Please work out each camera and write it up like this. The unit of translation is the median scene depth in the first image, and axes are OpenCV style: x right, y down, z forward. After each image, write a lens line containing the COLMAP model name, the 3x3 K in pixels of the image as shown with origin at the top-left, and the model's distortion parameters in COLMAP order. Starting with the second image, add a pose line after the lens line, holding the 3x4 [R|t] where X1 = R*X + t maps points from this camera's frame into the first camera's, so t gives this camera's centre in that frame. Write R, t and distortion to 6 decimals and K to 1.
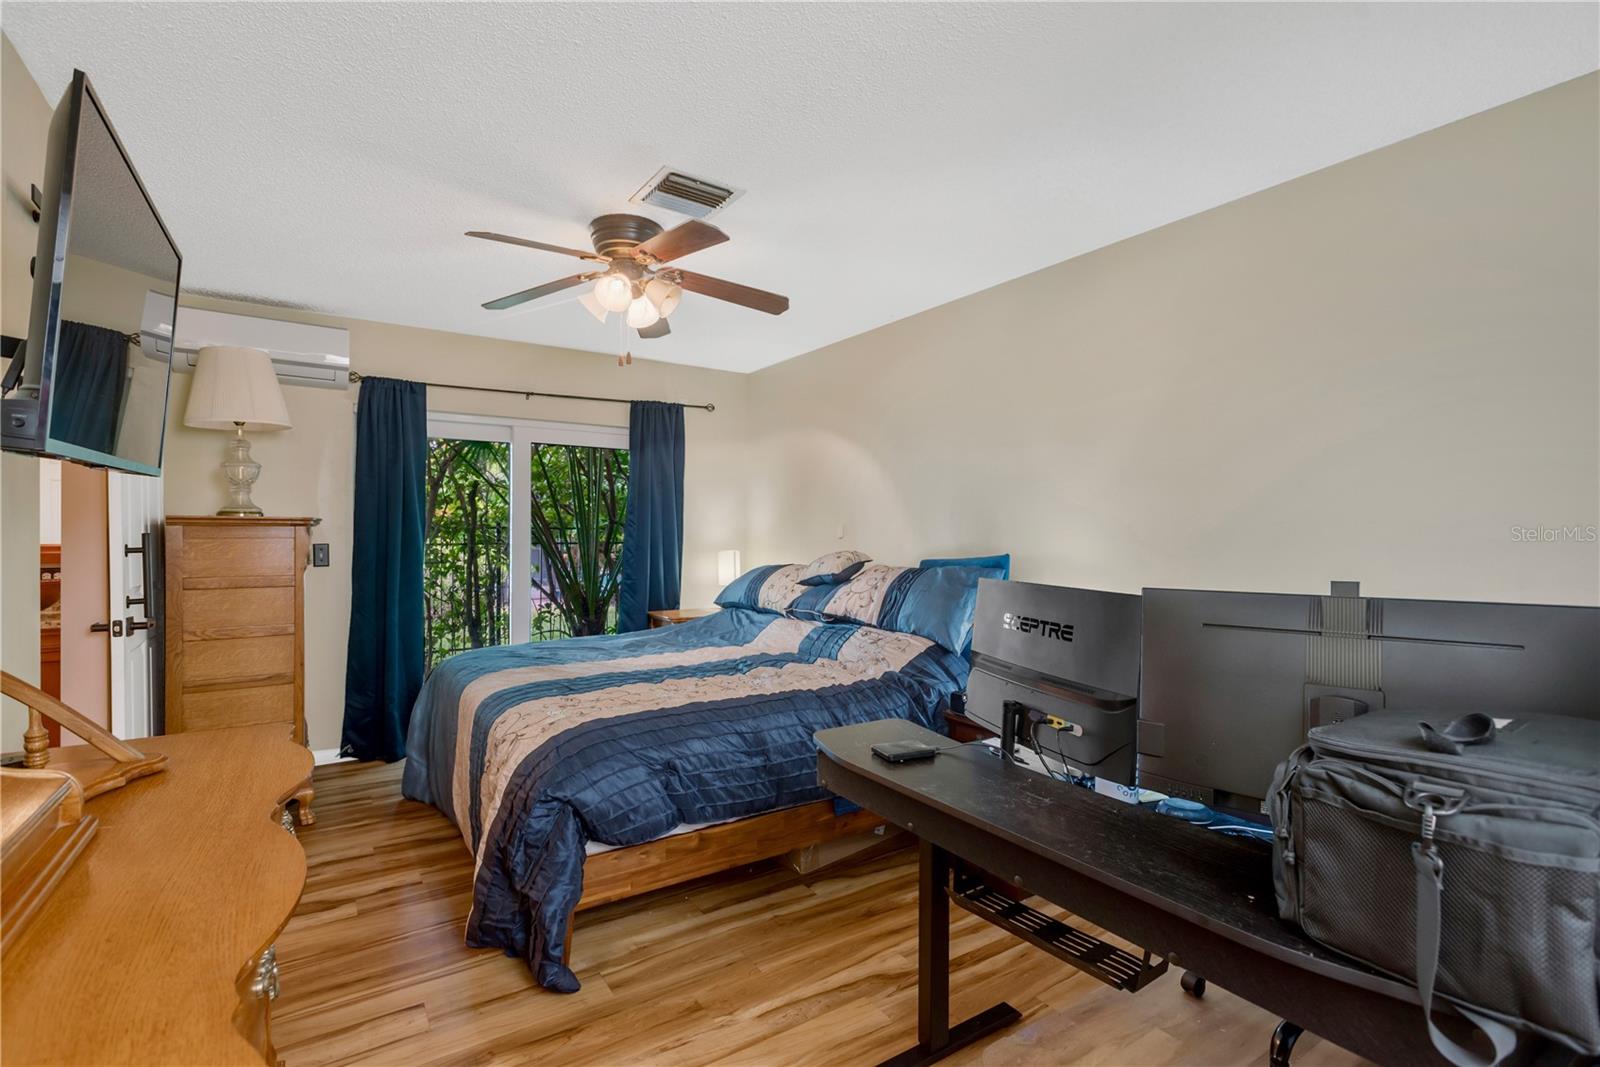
lens RADIAL K [[741.9, 0, 797.0], [0, 741.9, 546.6], [0, 0, 1]] dist [0.012178, -0.002537]
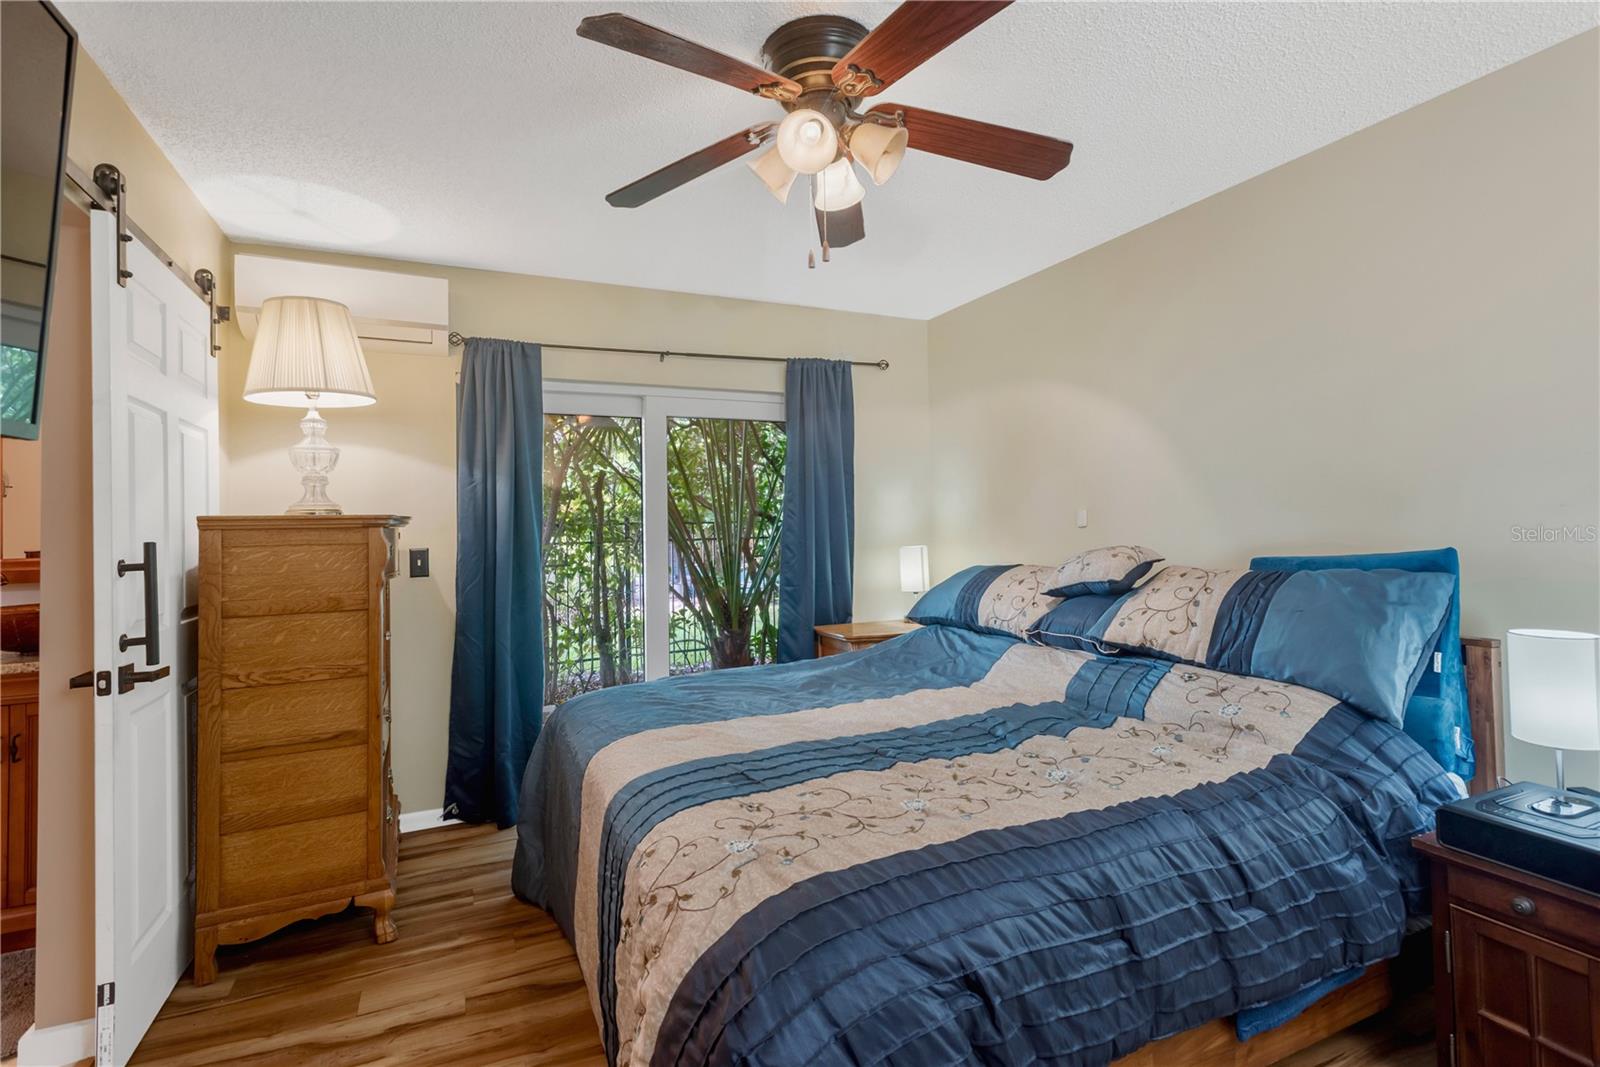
lens RADIAL K [[741.9, 0, 803.9], [0, 741.9, 520.6], [0, 0, 1]] dist [0.012178, -0.002537]
pose [[0.989440, -0.023403, -0.143040, -0.119000], [0.020167, 0.999508, -0.024029, -0.006246], [0.143532, 0.020891, 0.989425, 0.277372]]
